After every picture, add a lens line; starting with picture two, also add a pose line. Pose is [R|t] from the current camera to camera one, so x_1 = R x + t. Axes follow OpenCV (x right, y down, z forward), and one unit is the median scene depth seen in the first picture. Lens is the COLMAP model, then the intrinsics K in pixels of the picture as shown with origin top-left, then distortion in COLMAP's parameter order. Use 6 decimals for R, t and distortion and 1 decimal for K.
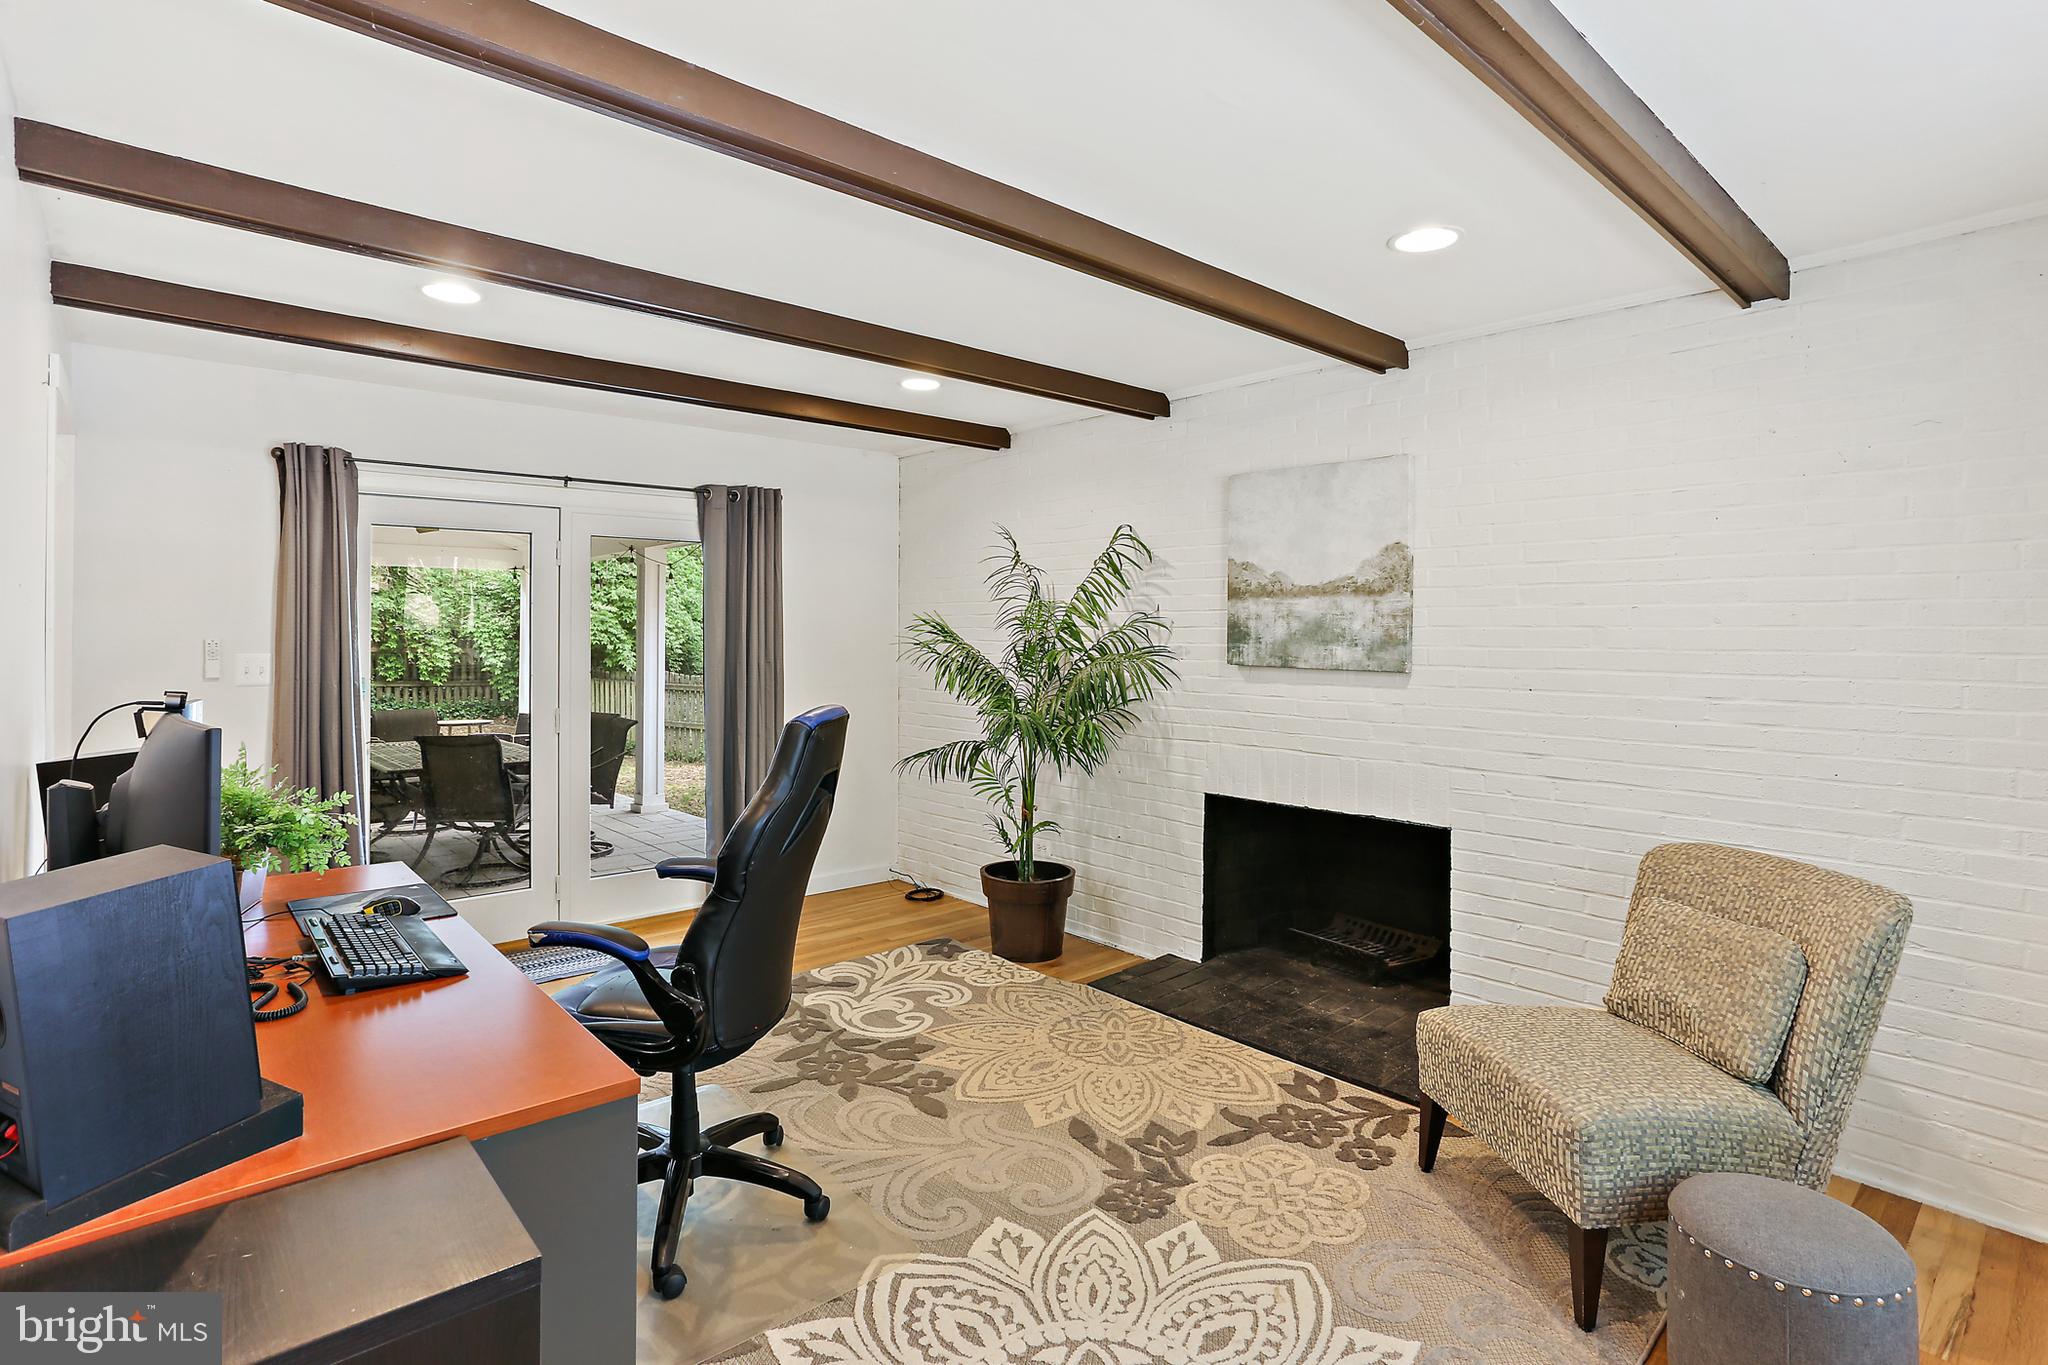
lens RADIAL K [[1015.1, 0, 1024.0], [0, 1015.1, 682.5], [0, 0, 1]] dist [-0.056785, 0.039841]
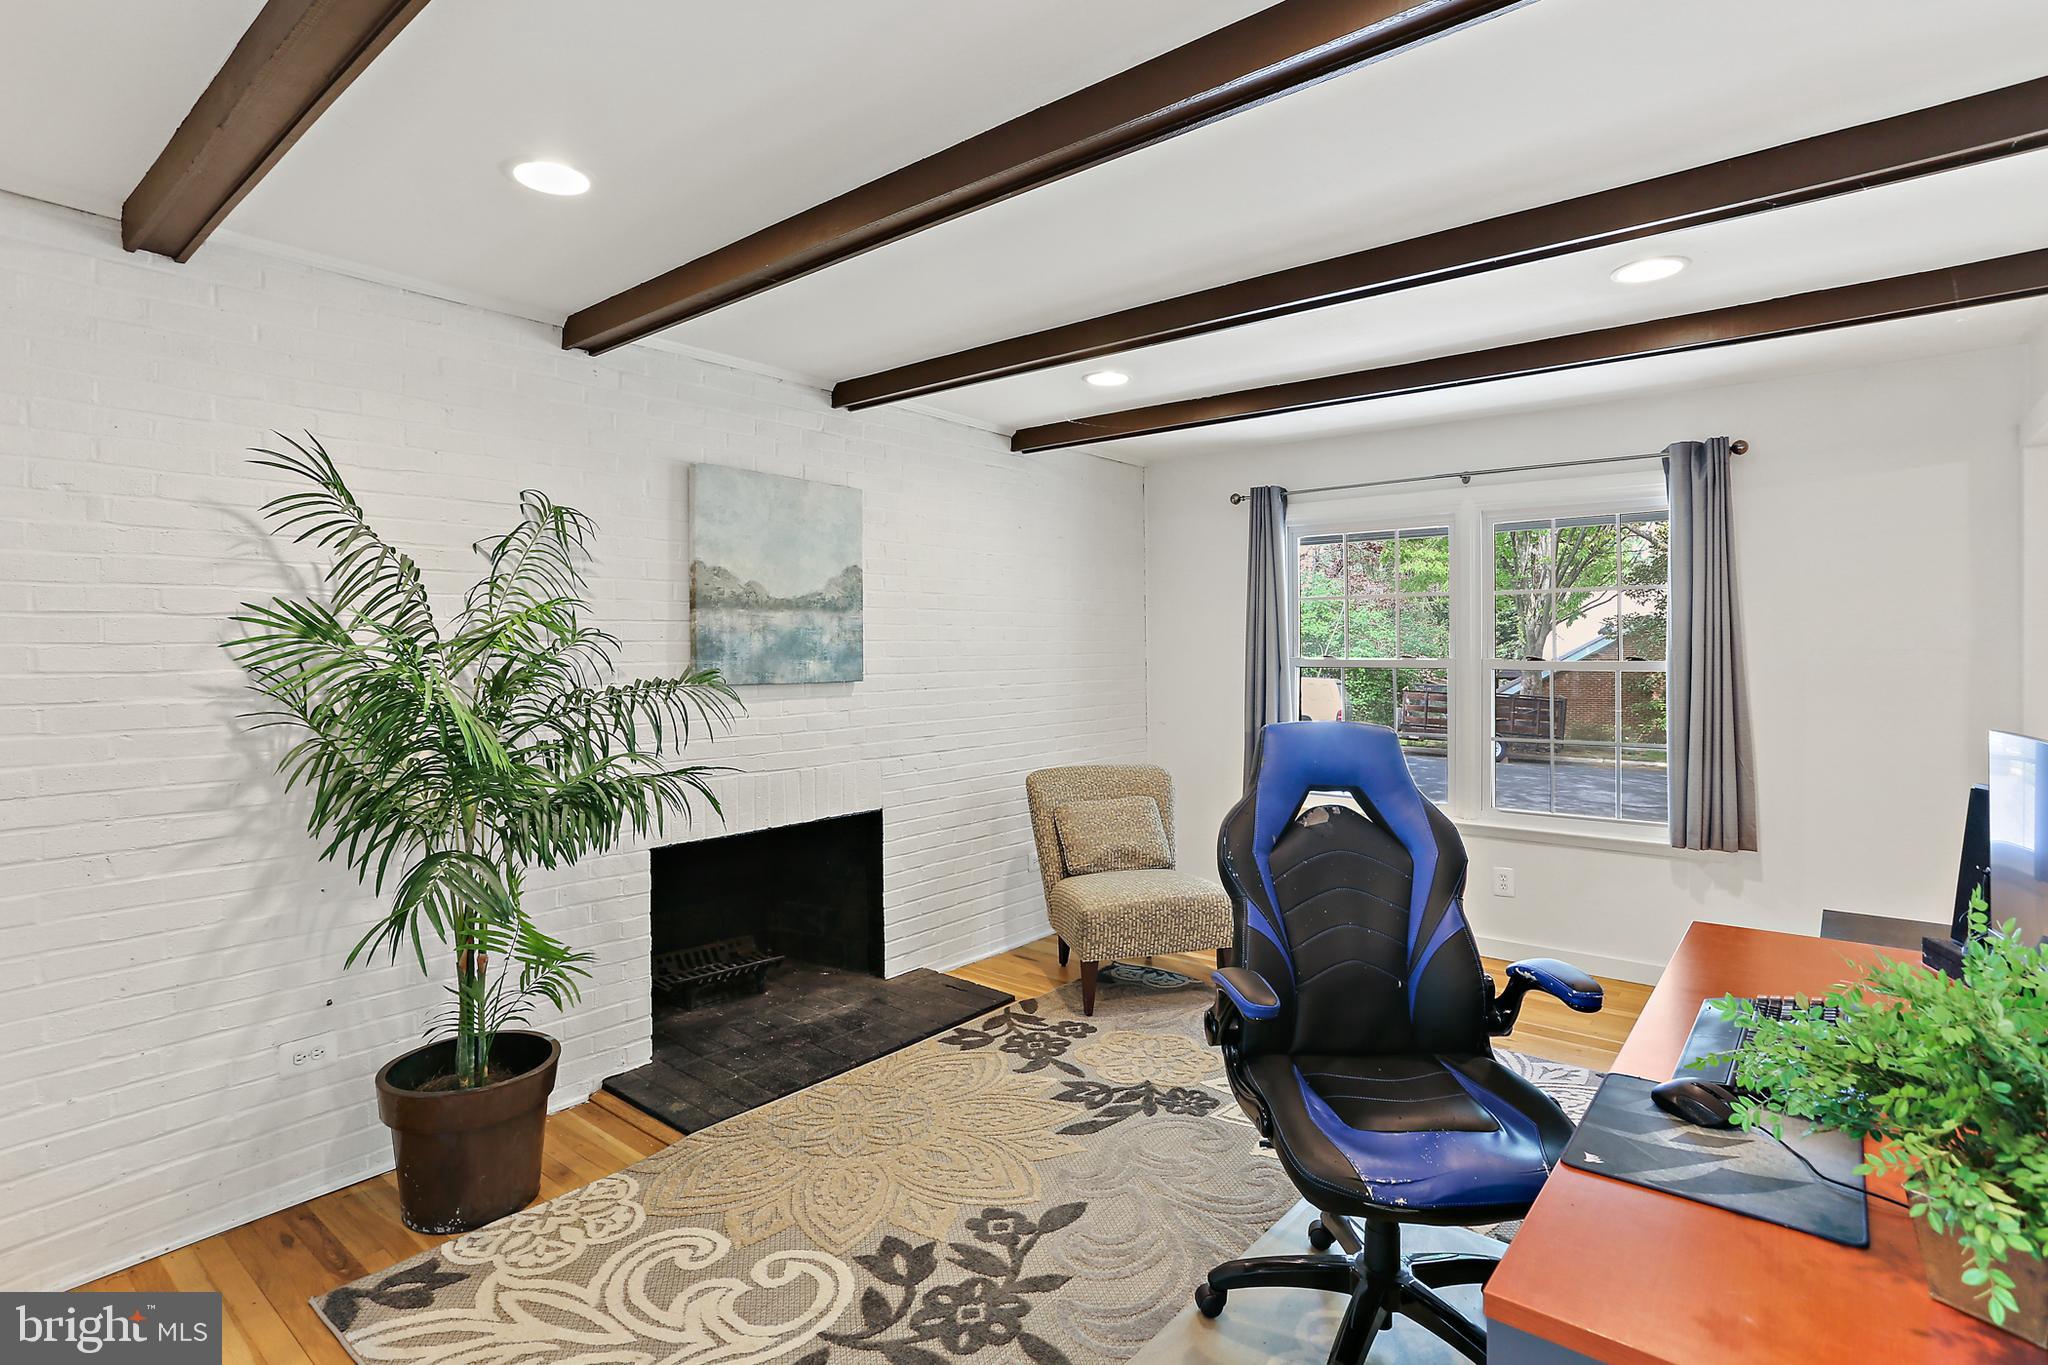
lens RADIAL K [[1015.1, 0, 1024.0], [0, 1015.1, 682.5], [0, 0, 1]] dist [-0.056785, 0.039841]
pose [[-0.150725, -0.039223, 0.987797, -0.734571], [0.054392, 0.997370, 0.047903, -0.049926], [-0.987078, 0.060948, -0.148195, 0.929265]]
